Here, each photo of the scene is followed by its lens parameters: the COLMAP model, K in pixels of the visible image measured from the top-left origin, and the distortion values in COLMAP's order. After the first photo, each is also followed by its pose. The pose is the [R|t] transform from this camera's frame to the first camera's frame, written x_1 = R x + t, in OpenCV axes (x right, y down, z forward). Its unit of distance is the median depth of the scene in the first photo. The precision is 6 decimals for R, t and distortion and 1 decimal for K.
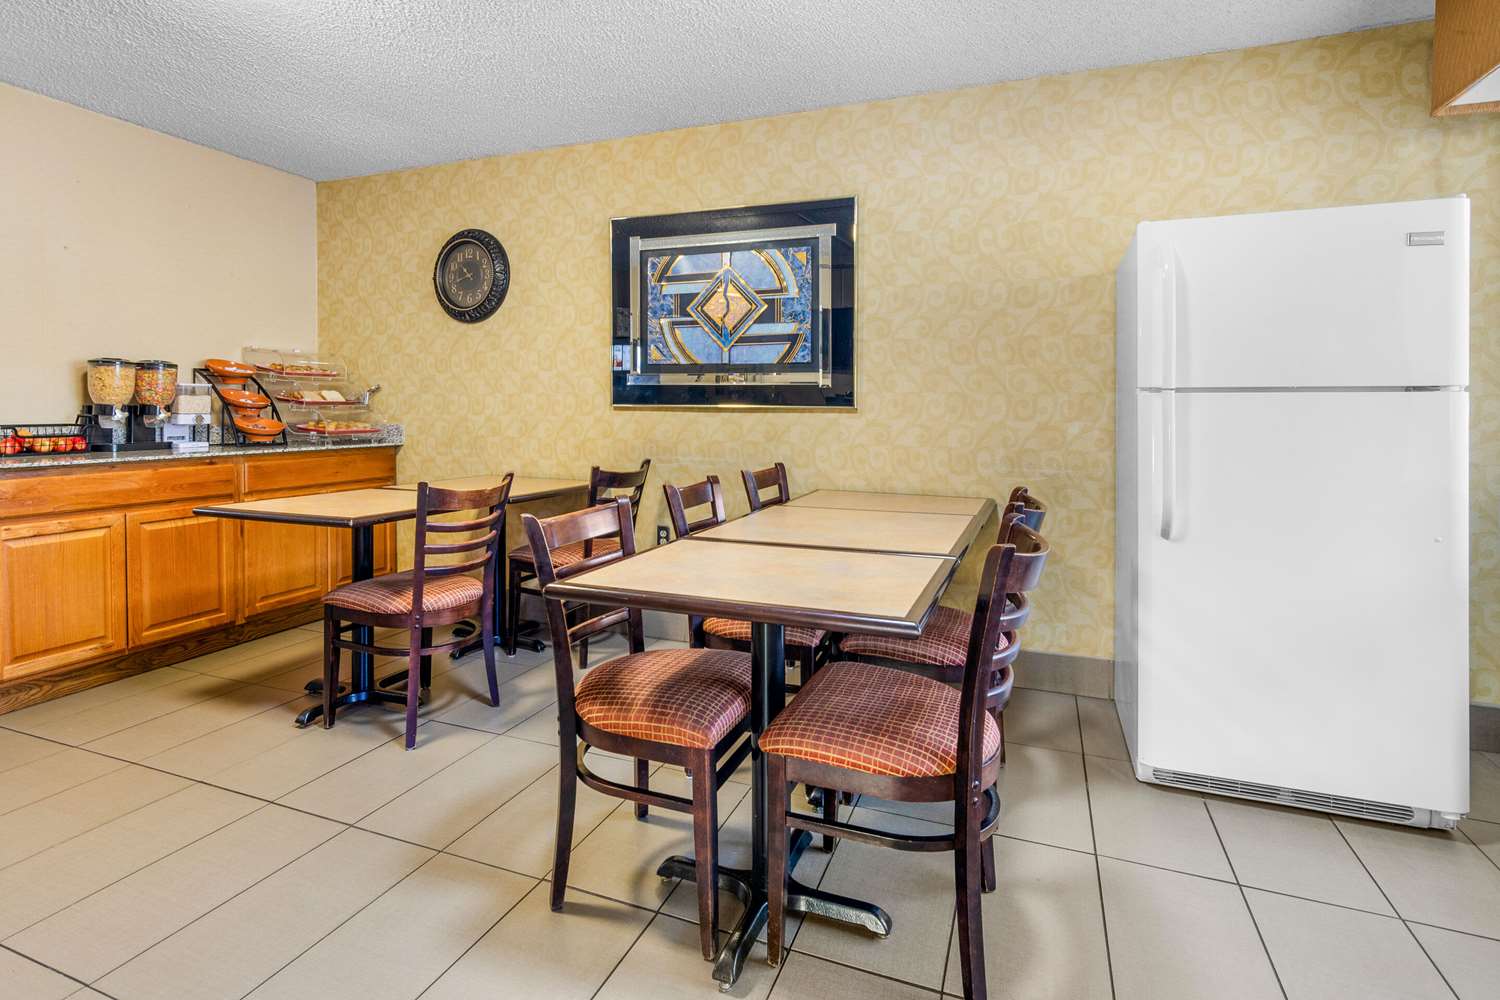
lens RADIAL K [[762.1, 0, 730.9], [0, 762.1, 428.0], [0, 0, 1]] dist [0.000533, 0.000156]
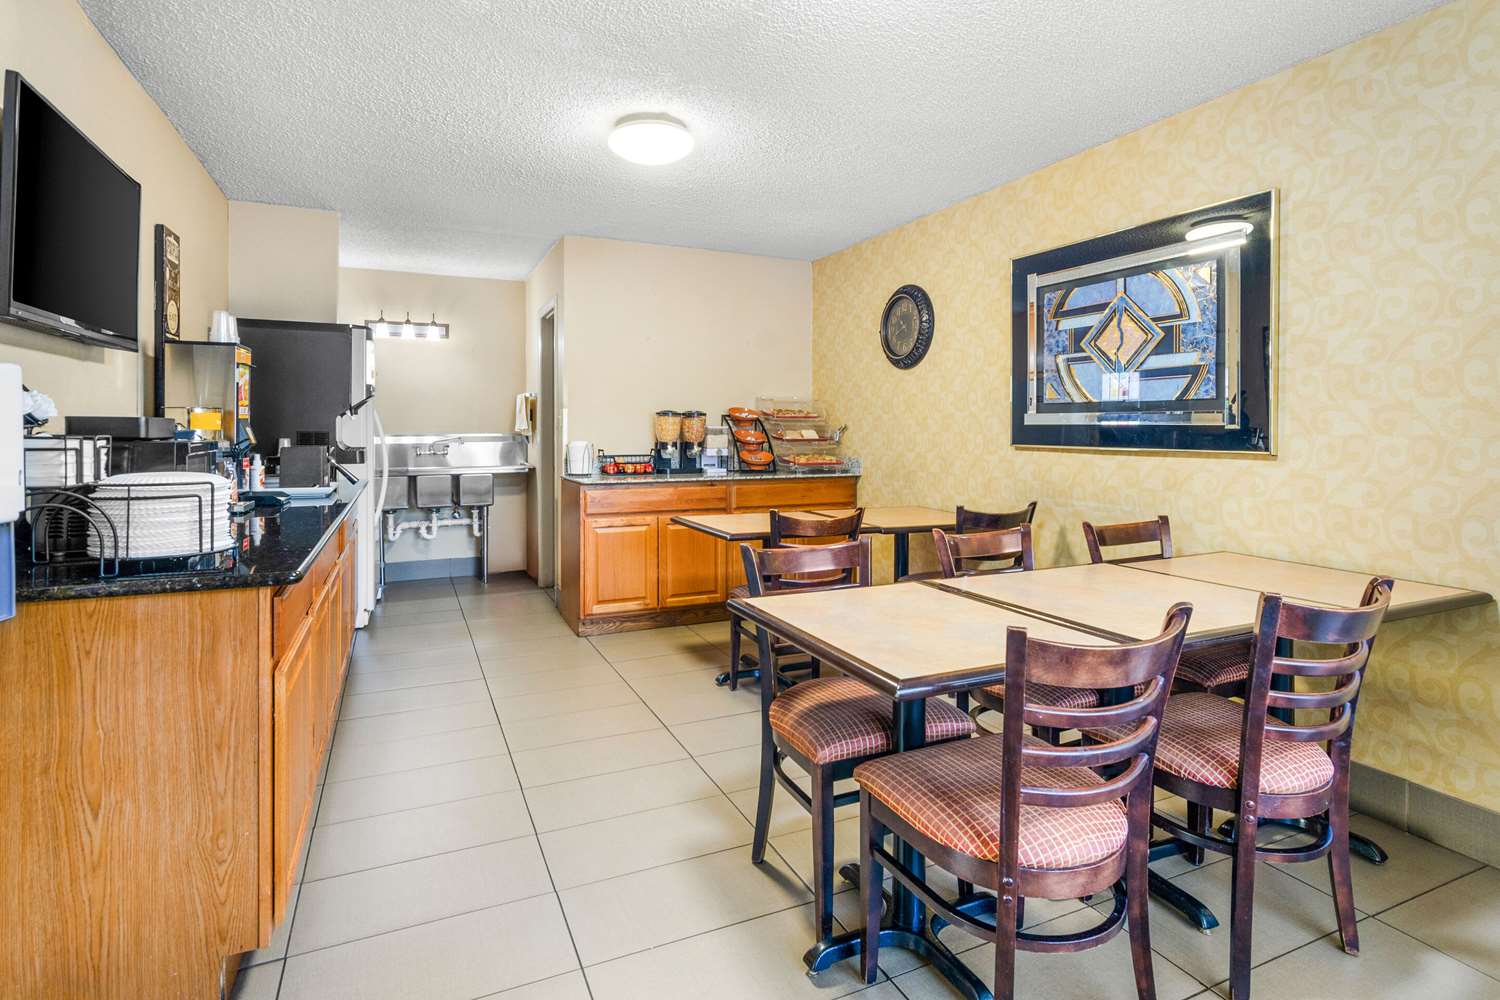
lens RADIAL K [[756.4, 0, 734.7], [0, 756.4, 443.7], [0, 0, 1]] dist [-0.000916, -0.000089]
pose [[0.716395, 0.009165, -0.697635, 0.279783], [-0.016231, 0.999862, -0.003532, -0.022734], [0.697506, 0.013854, 0.716445, 0.037332]]
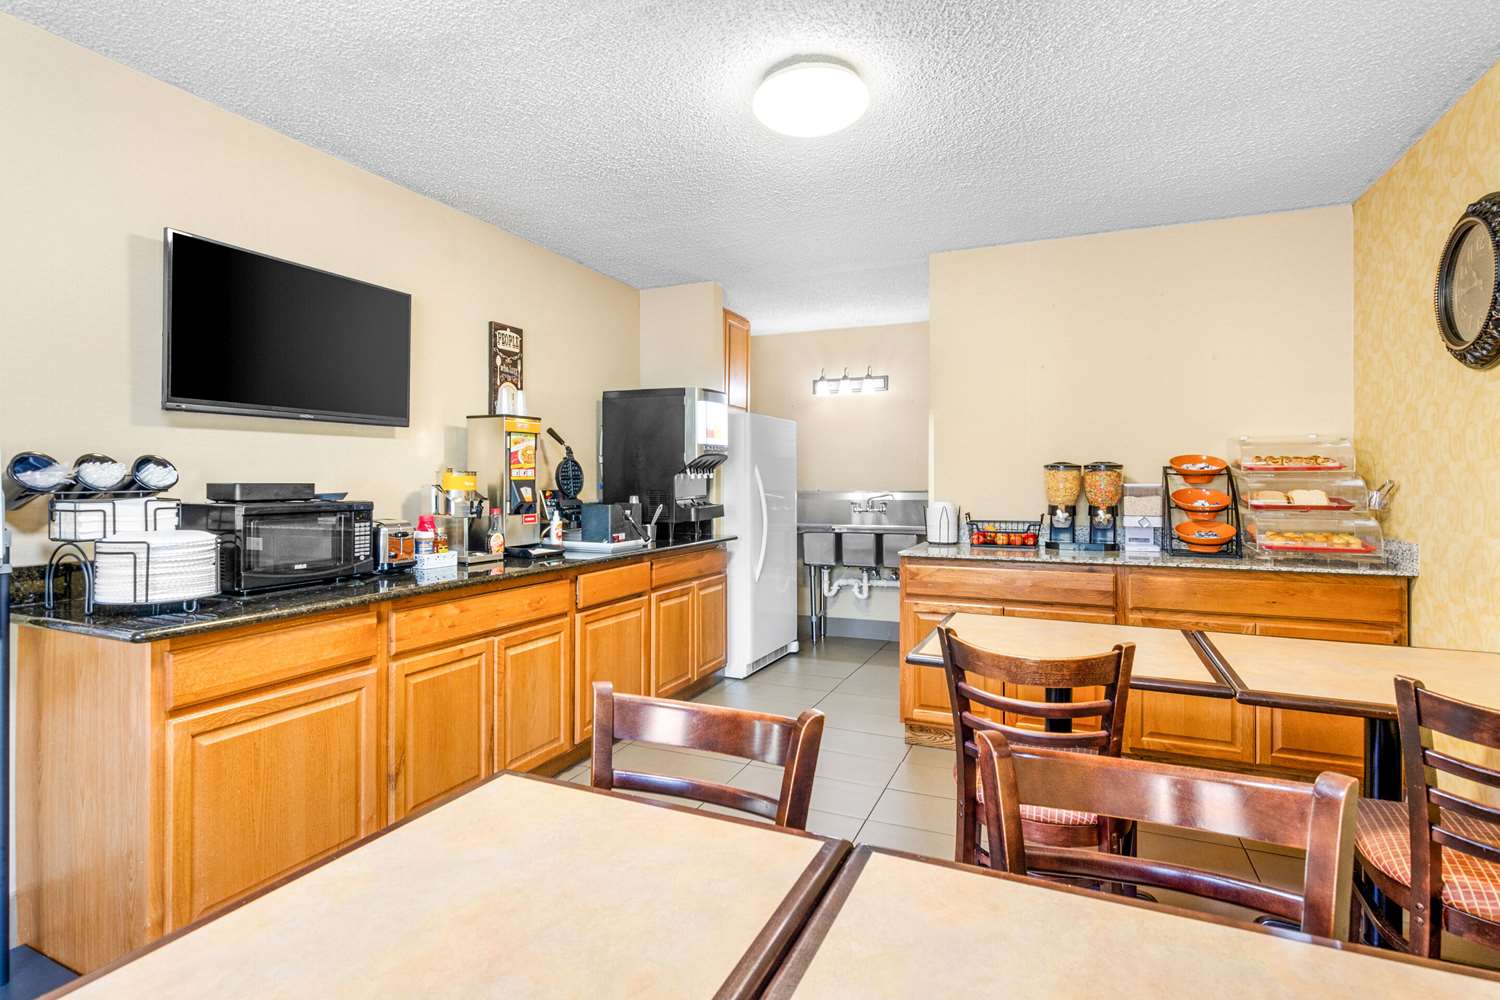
lens RADIAL K [[740.3, 0, 744.9], [0, 740.3, 481.0], [0, 0, 1]] dist [0.000775, 0.000036]
pose [[-0.040439, -0.003746, -0.999175, 0.232407], [-0.026227, 0.999652, -0.002686, -0.046520], [0.998838, 0.026096, -0.040523, 0.548879]]
